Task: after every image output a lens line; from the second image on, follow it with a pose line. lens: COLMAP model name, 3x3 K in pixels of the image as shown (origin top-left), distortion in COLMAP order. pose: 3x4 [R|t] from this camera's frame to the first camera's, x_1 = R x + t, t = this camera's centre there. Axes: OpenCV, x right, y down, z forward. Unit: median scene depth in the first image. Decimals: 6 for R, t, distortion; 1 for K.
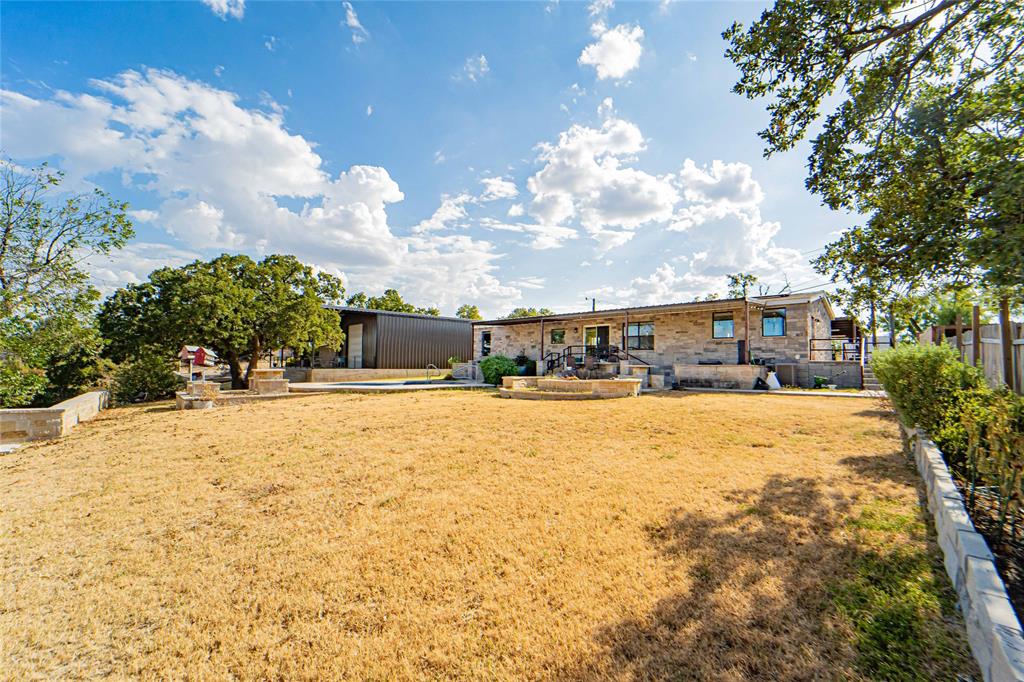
lens RADIAL K [[426.4, 0, 515.8], [0, 426.4, 349.7], [0, 0, 1]] dist [-0.014952, -0.000290]
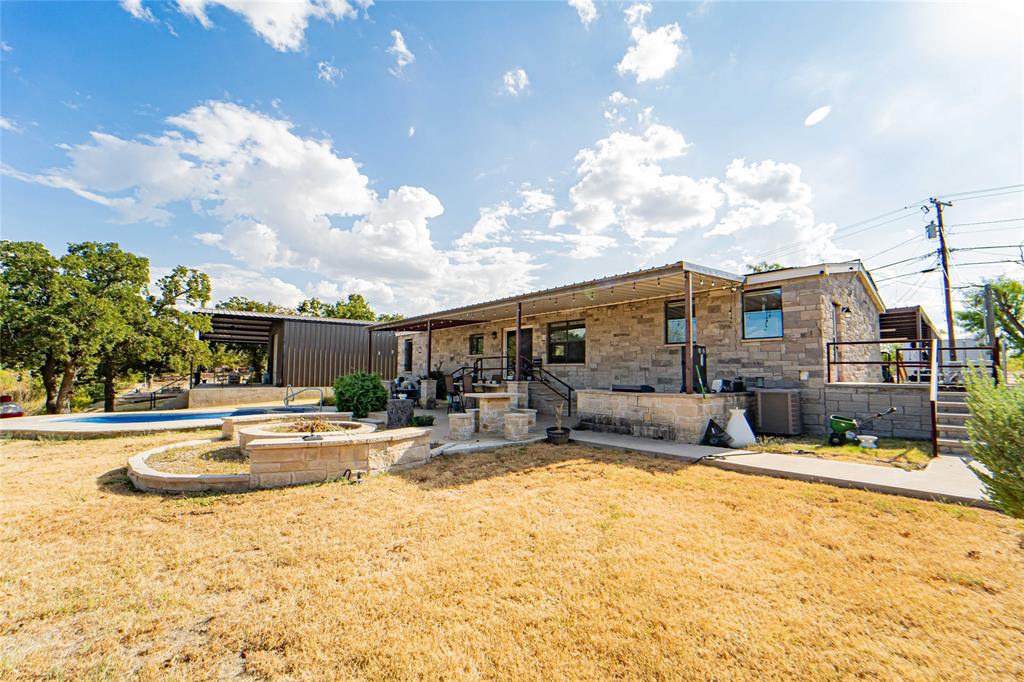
lens RADIAL K [[426.4, 0, 515.8], [0, 426.4, 349.7], [0, 0, 1]] dist [-0.014952, -0.000290]
pose [[0.995507, -0.010429, -0.094117, 0.303552], [0.008220, 0.999682, -0.023830, -0.005765], [0.094336, 0.022950, 0.995276, 0.370004]]
